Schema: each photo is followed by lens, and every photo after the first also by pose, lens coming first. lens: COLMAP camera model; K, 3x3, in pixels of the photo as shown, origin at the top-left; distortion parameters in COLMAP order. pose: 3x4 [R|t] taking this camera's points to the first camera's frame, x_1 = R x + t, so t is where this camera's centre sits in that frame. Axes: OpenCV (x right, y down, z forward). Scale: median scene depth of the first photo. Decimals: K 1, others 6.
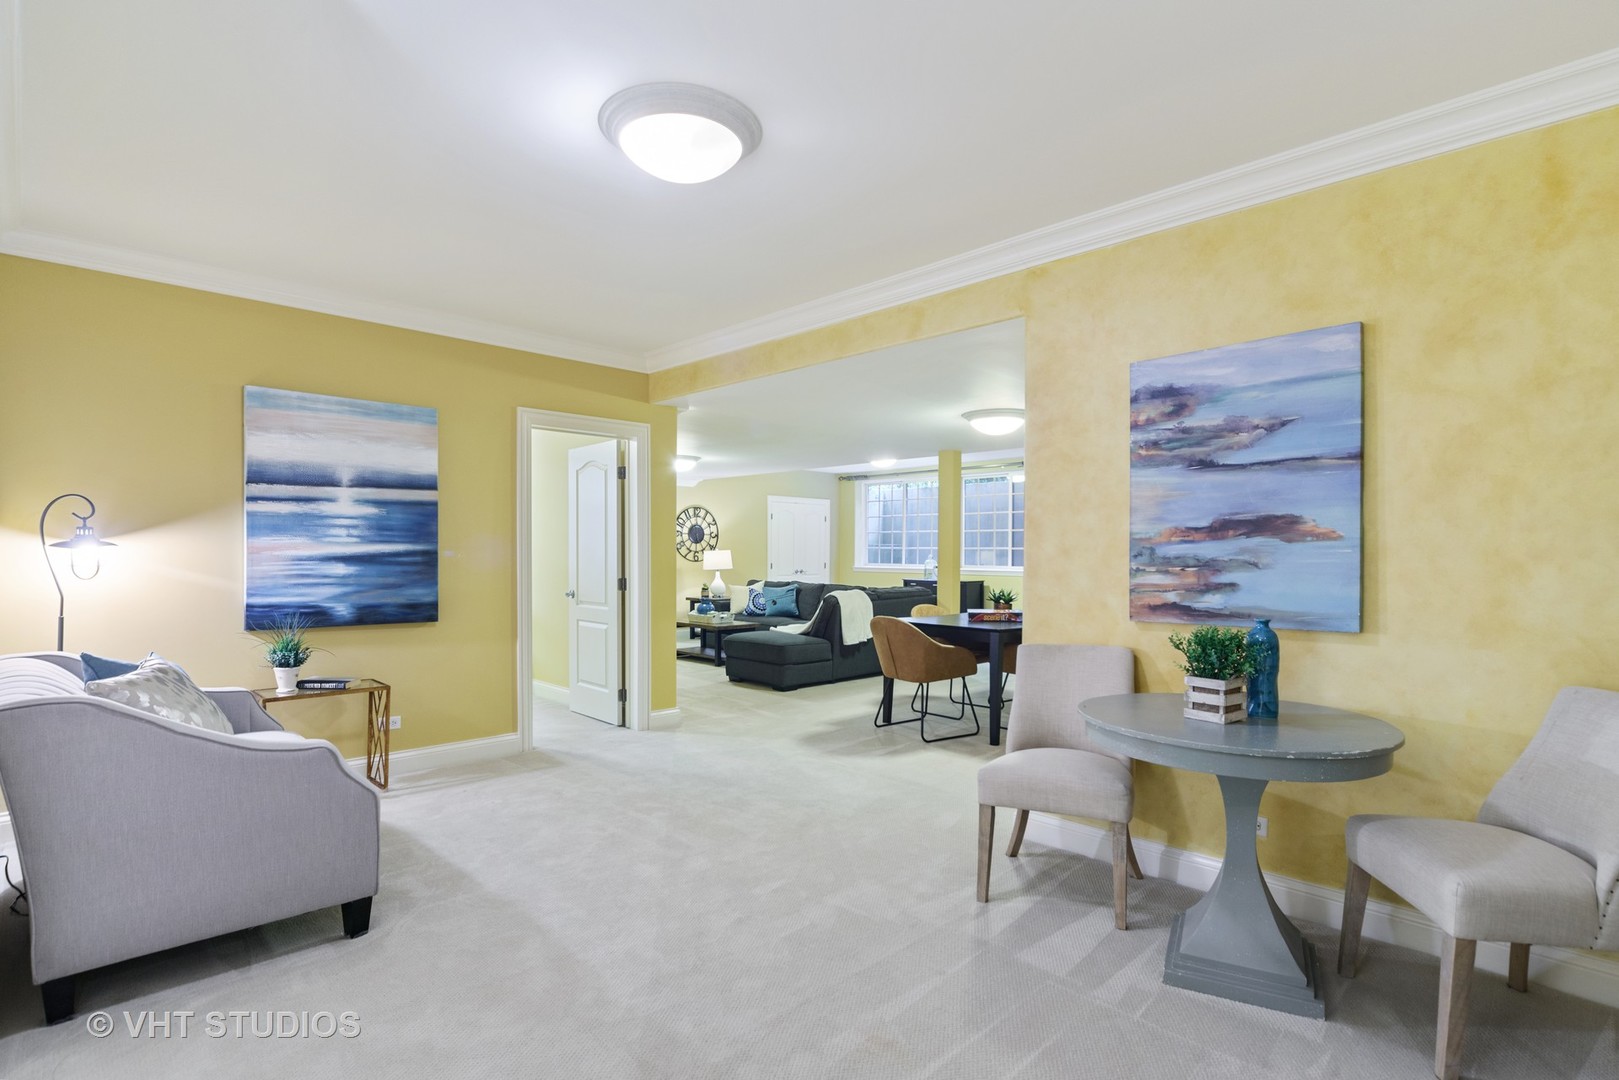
lens RADIAL K [[815.5, 0, 809.5], [0, 815.5, 540.0], [0, 0, 1]] dist [-0.002368, -0.000357]
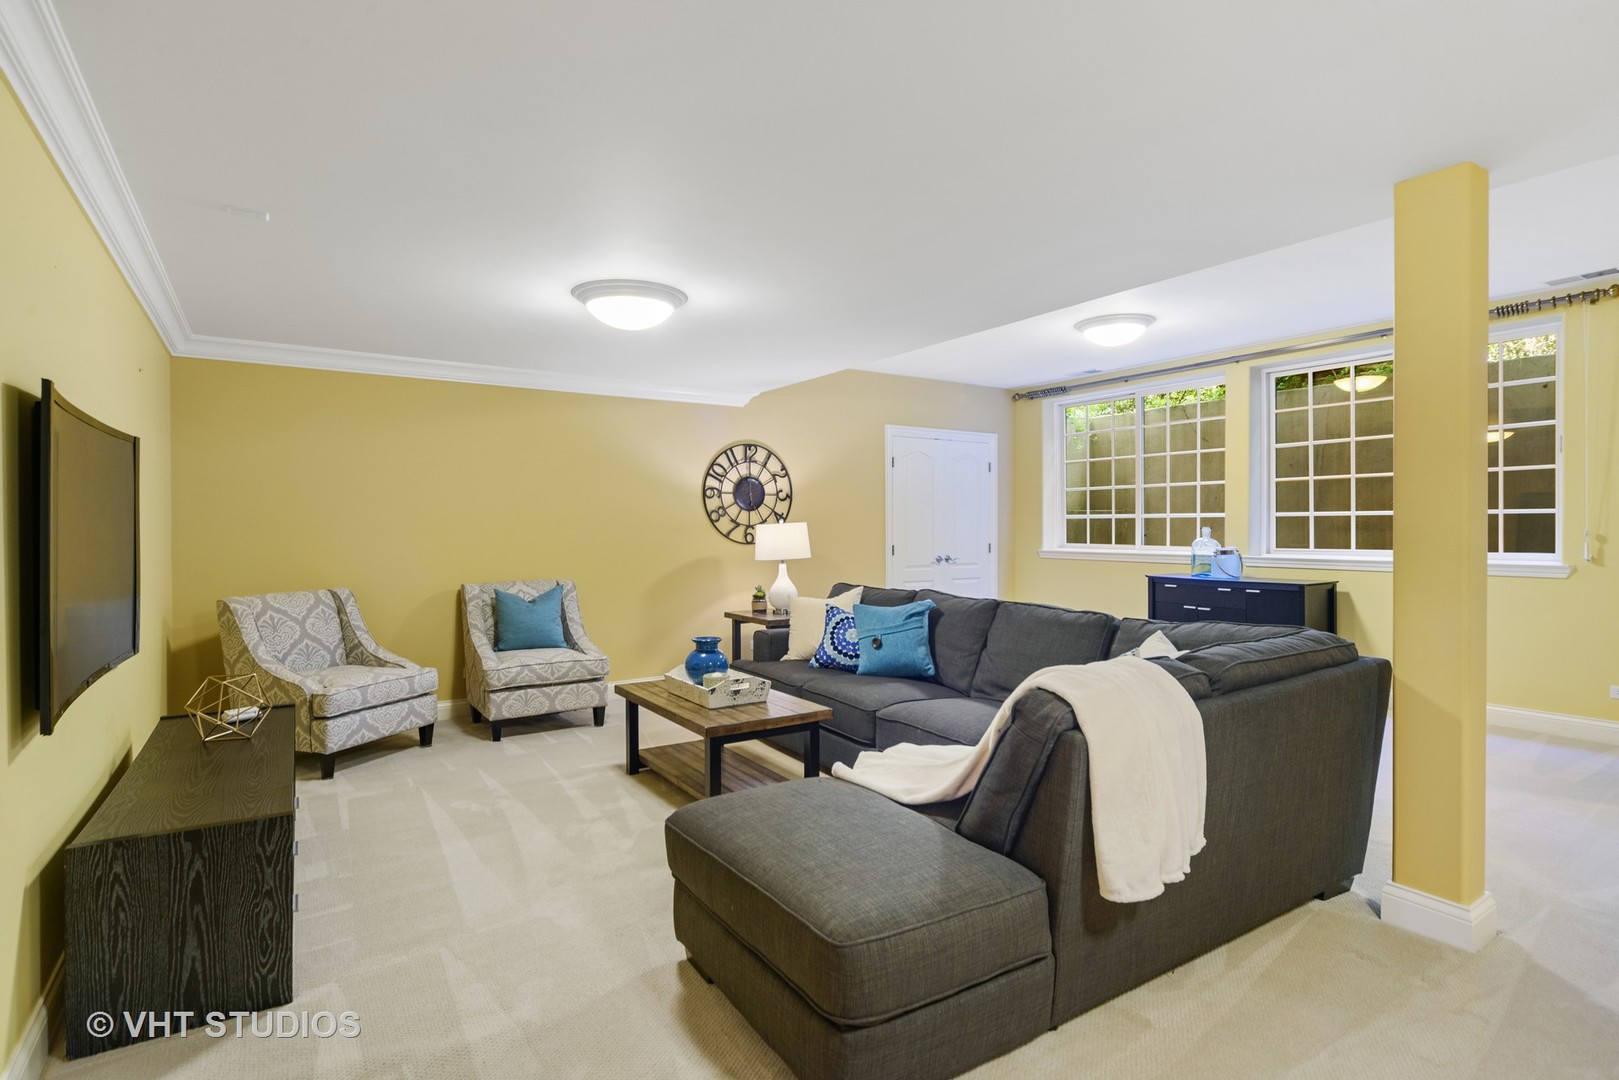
lens RADIAL K [[815.5, 0, 809.5], [0, 815.5, 540.0], [0, 0, 1]] dist [-0.002368, -0.000357]
pose [[0.982781, -0.005498, -0.184691, 0.000843], [0.011322, 0.999471, 0.030495, 0.007569], [0.184425, -0.032061, 0.982323, 0.476246]]
